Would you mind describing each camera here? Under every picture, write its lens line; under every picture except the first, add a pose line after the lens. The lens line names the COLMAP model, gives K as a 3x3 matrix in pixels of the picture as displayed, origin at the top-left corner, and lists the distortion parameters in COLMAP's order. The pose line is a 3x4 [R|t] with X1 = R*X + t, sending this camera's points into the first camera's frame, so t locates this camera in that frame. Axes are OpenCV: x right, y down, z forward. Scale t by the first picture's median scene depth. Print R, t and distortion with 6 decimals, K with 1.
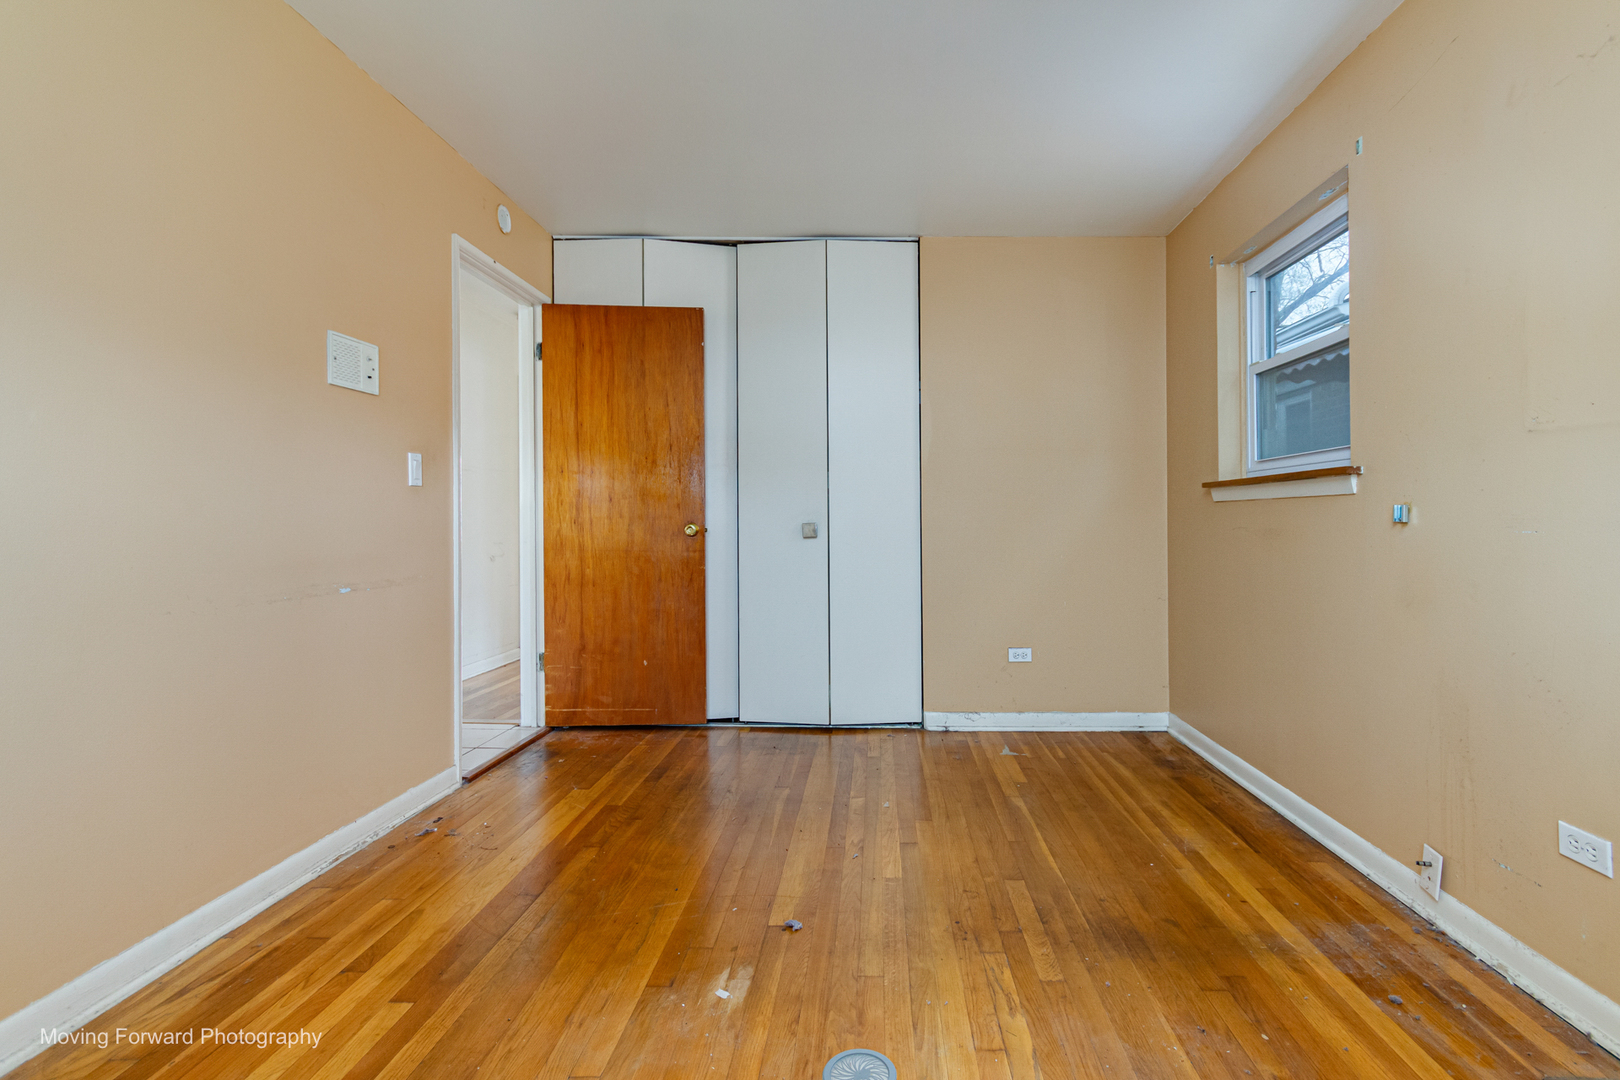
lens RADIAL K [[750.4, 0, 804.0], [0, 750.4, 541.9], [0, 0, 1]] dist [0.008448, 0.000148]
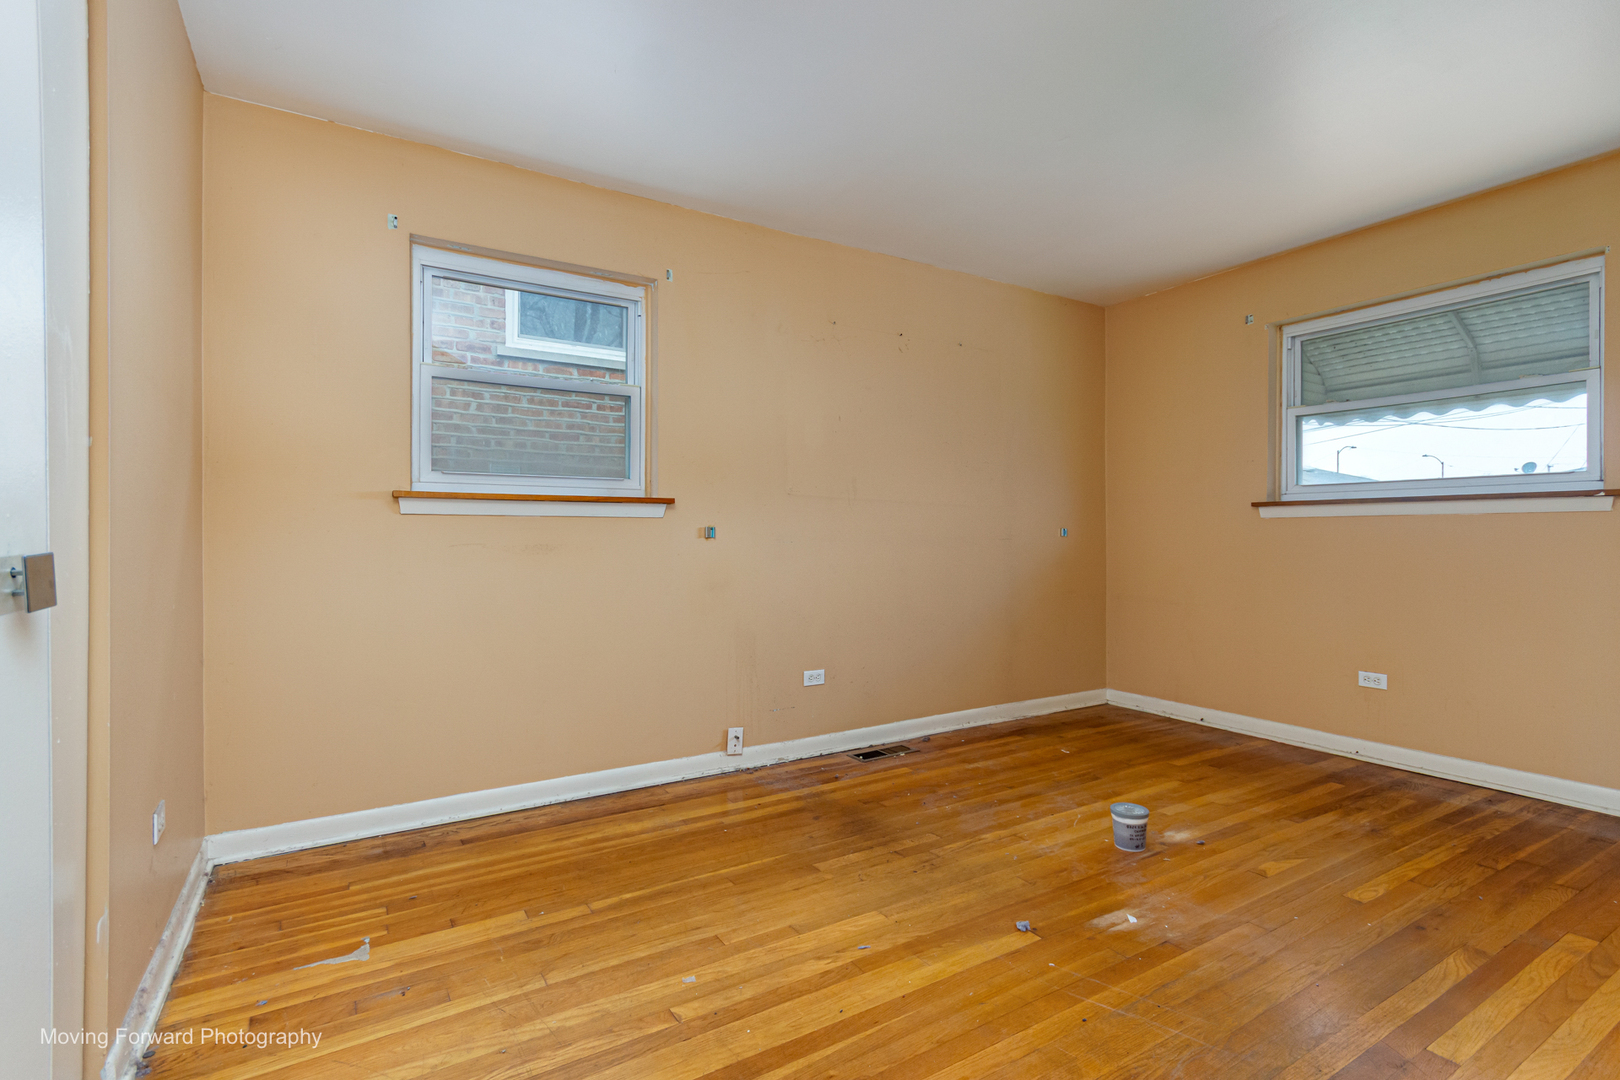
lens RADIAL K [[750.4, 0, 804.0], [0, 750.4, 541.9], [0, 0, 1]] dist [0.008448, 0.000148]
pose [[-0.572275, -0.008862, 0.820014, -0.657064], [0.020412, 0.999478, 0.025047, -0.074753], [-0.819808, 0.031072, -0.571795, 1.698572]]
